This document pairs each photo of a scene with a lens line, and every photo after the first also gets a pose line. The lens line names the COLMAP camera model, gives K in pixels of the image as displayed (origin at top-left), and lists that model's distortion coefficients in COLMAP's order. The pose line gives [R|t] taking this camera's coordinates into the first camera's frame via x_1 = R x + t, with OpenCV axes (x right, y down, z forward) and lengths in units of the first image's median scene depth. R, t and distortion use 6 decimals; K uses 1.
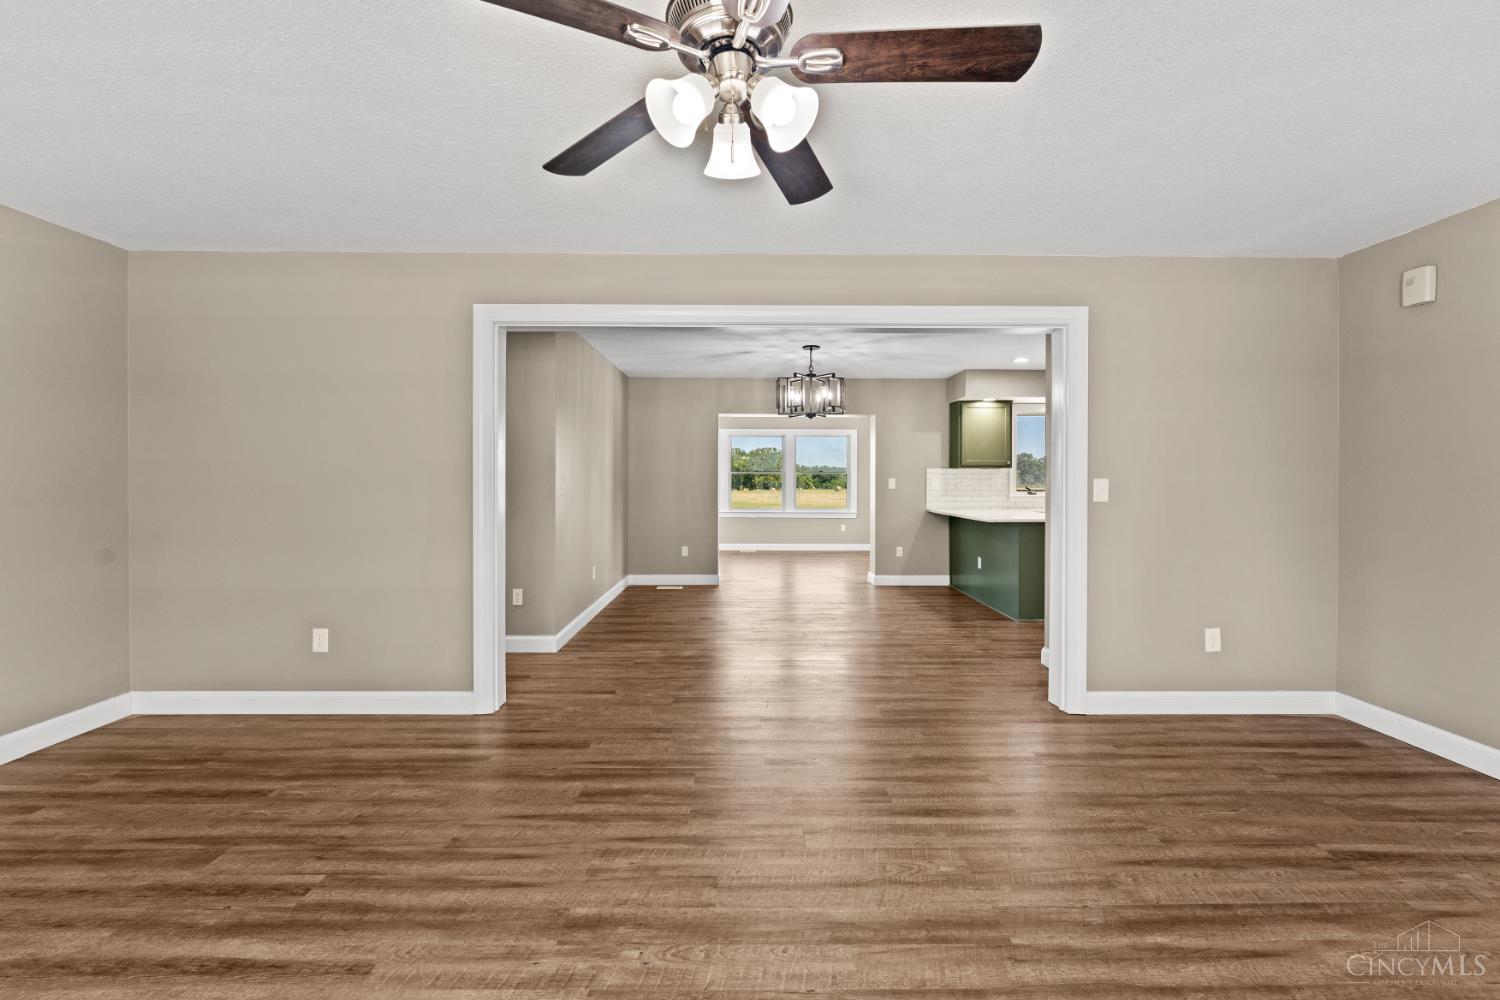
lens RADIAL K [[638.8, 0, 752.1], [0, 638.8, 479.9], [0, 0, 1]] dist [-0.000266, -0.000294]
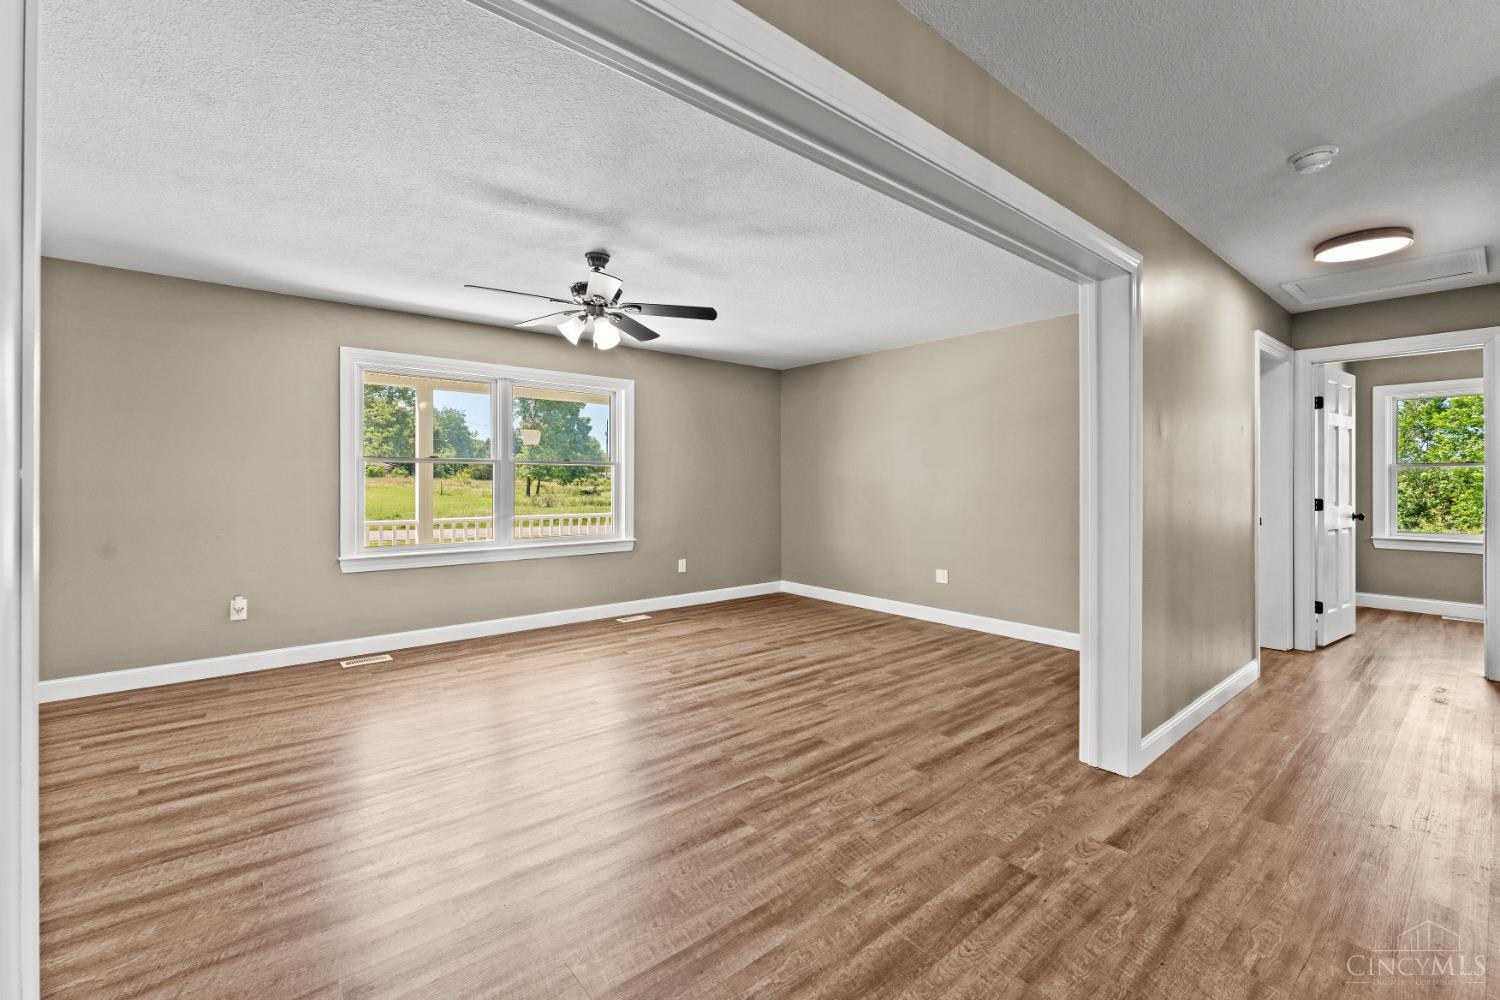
lens RADIAL K [[638.8, 0, 752.1], [0, 638.8, 479.9], [0, 0, 1]] dist [-0.000266, -0.000294]
pose [[-0.767674, -0.004685, -0.640823, 0.705530], [-0.004666, 0.999988, -0.001722, 0.009760], [0.640823, 0.001668, -0.767687, 2.150895]]
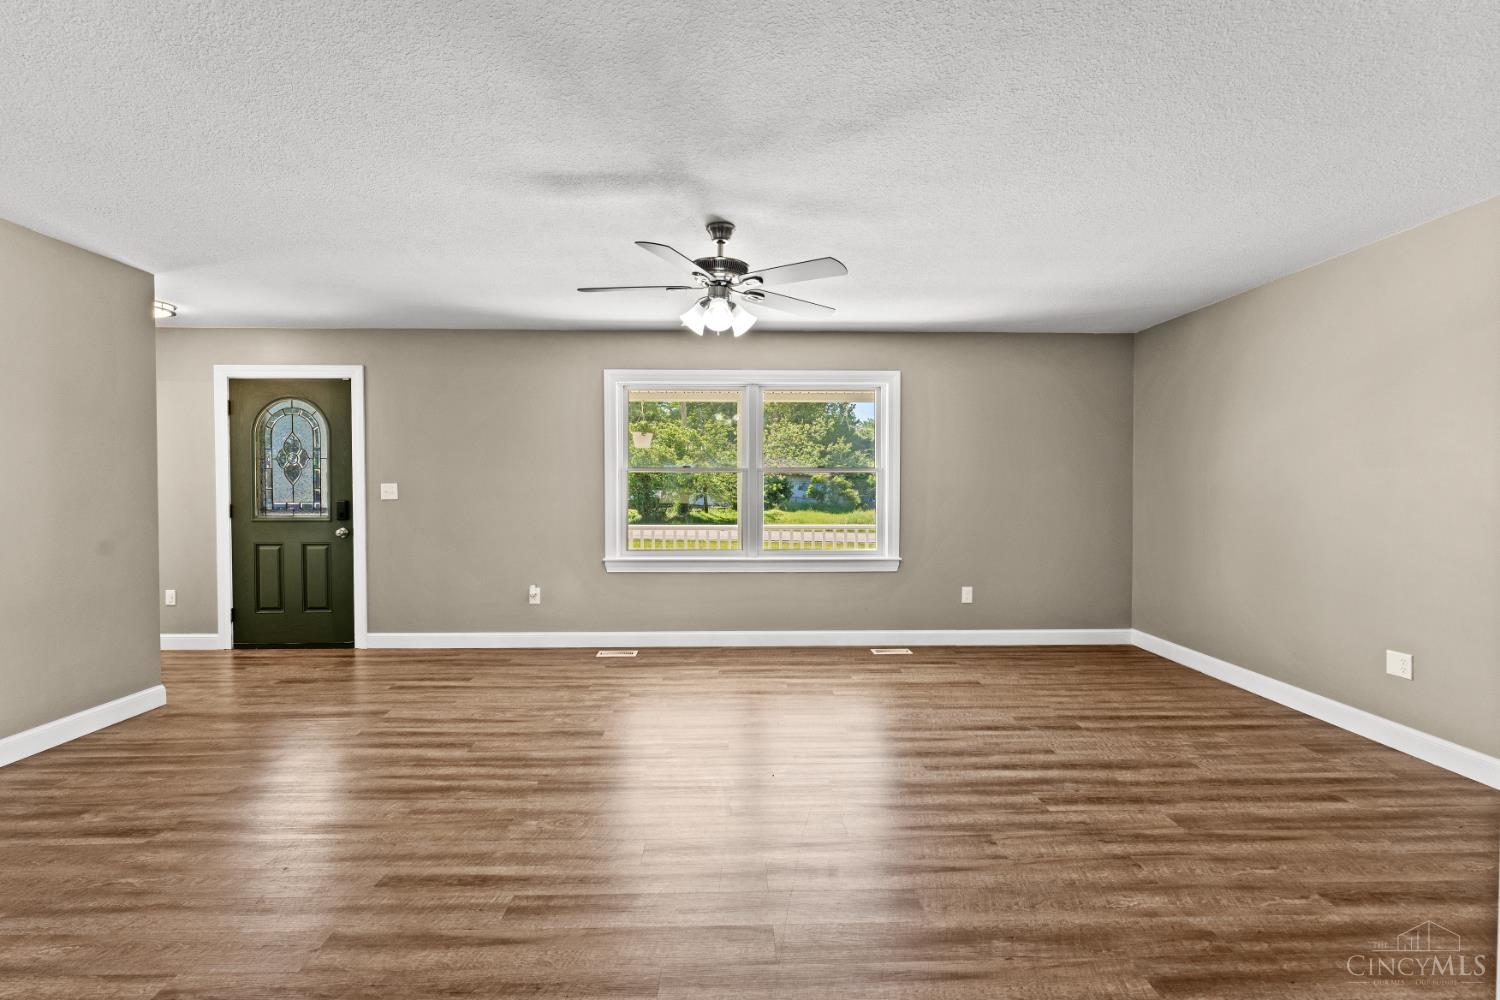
lens RADIAL K [[641.8, 0, 749.4], [0, 641.8, 499.6], [0, 0, 1]] dist [-0.001653, -0.000115]
pose [[-0.999820, -0.002593, -0.018780, -0.061938], [-0.002984, 0.999779, 0.020822, 0.000091], [0.018721, 0.020874, -0.999607, 2.051326]]
